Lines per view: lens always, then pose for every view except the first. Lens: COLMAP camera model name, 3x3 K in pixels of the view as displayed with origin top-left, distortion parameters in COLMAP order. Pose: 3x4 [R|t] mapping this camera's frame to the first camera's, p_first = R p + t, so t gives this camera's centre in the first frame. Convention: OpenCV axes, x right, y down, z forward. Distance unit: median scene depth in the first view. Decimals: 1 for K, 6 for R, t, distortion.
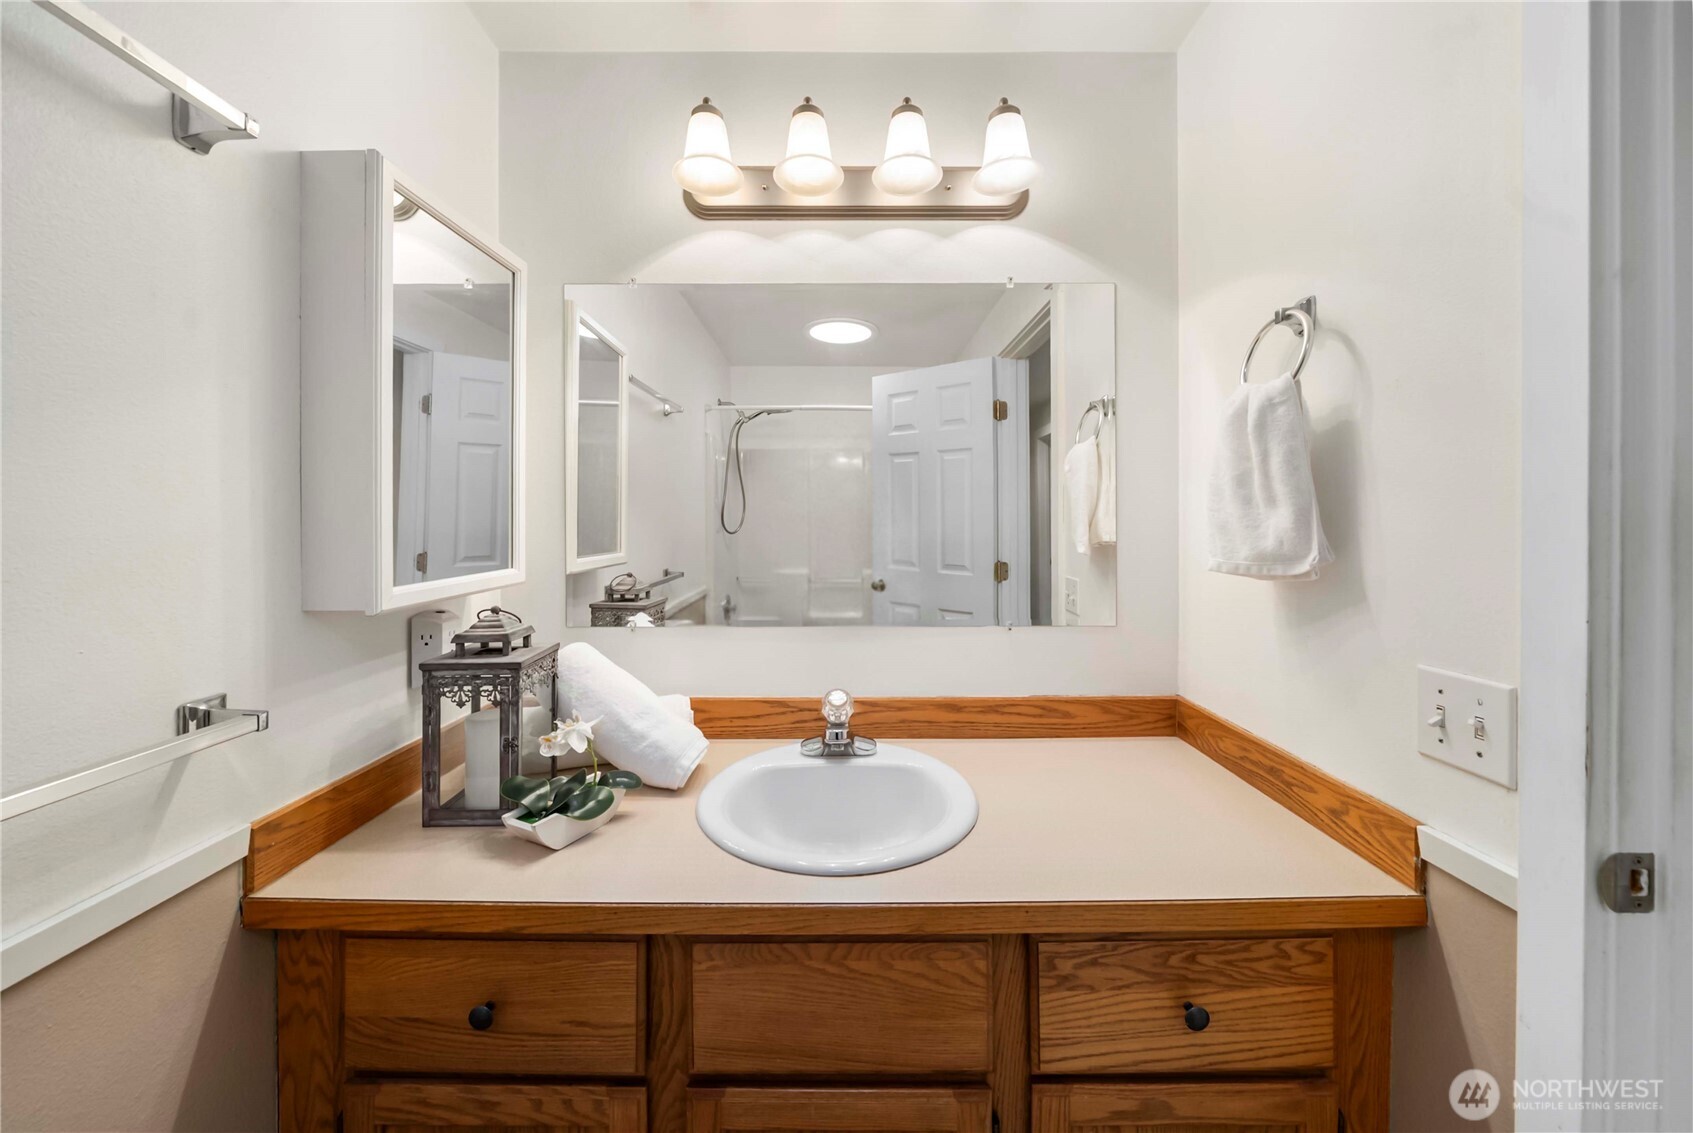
lens RADIAL K [[600.0, 0, 841.0], [0, 600.0, 525.6], [0, 0, 1]] dist [-0.005953, -0.000011]
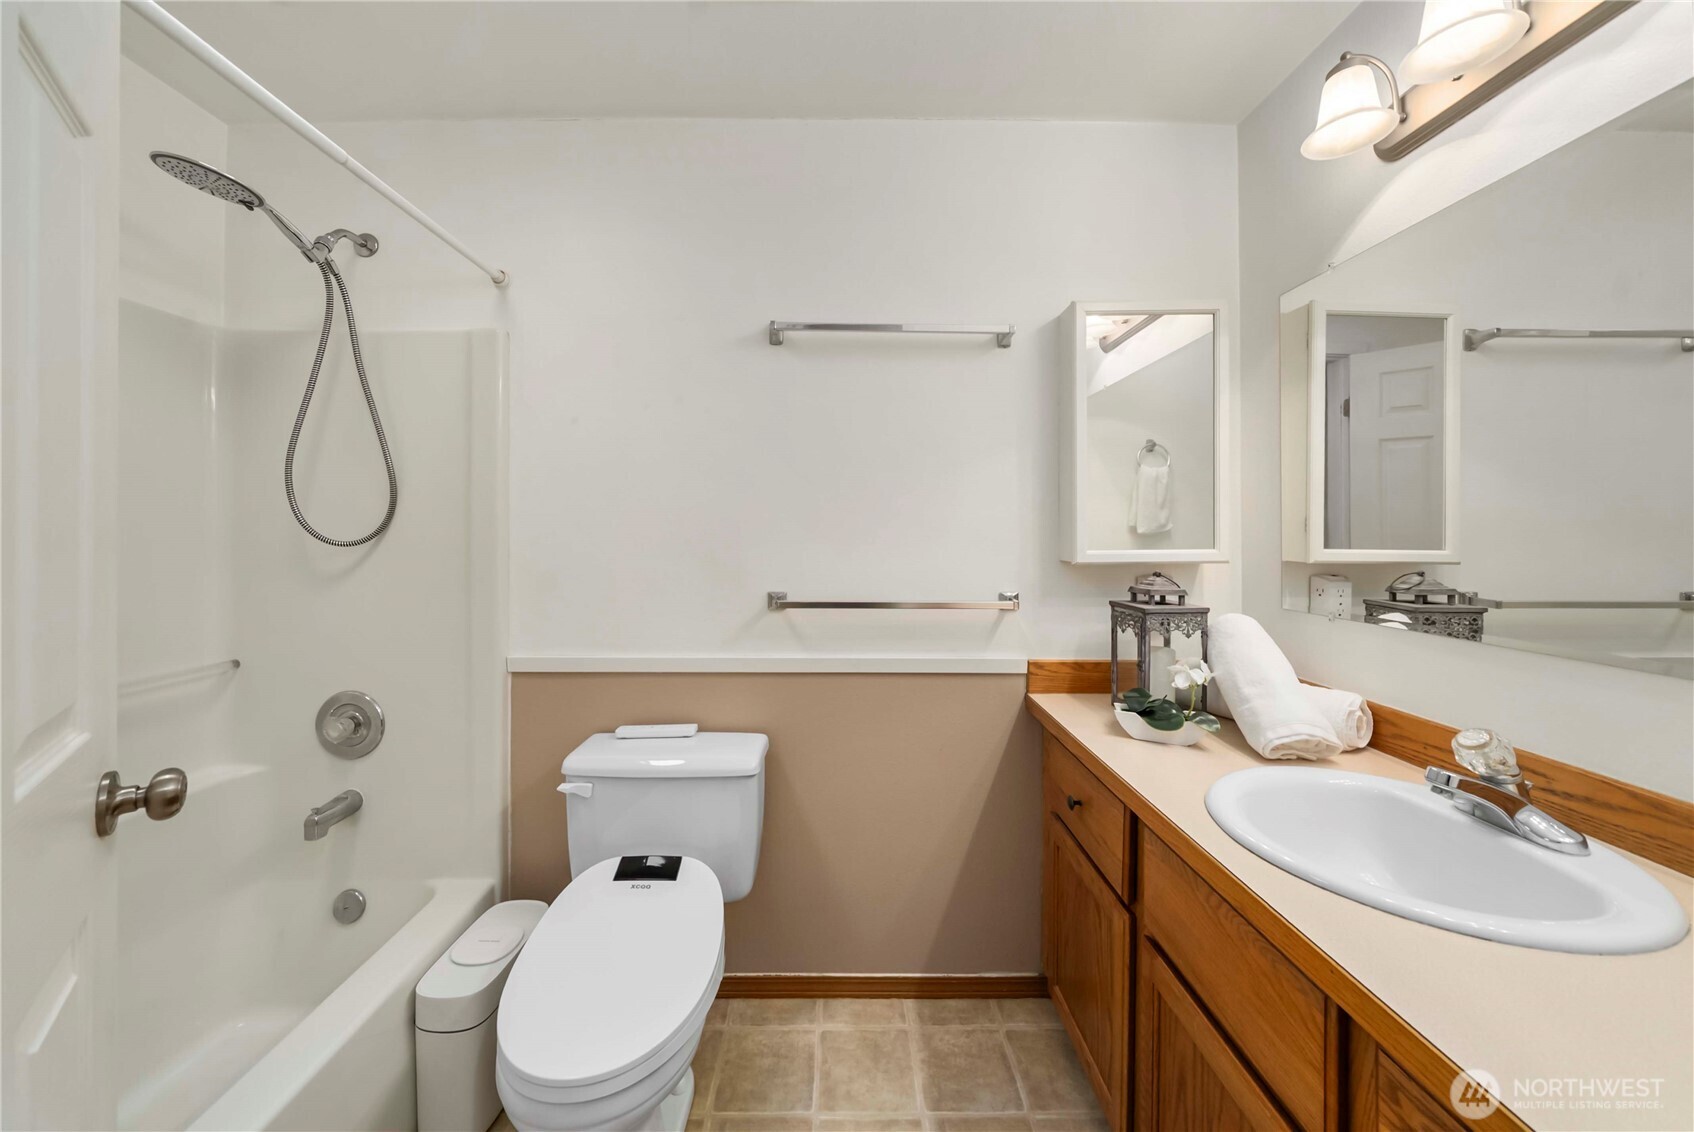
lens RADIAL K [[600.3, 0, 841.5], [0, 600.3, 525.1], [0, 0, 1]] dist [-0.005953, -0.000011]
pose [[0.008574, -0.010651, -0.999907, 0.853261], [-0.009326, 0.999899, -0.010731, 0.050679], [0.999920, 0.009417, 0.008473, 0.258274]]
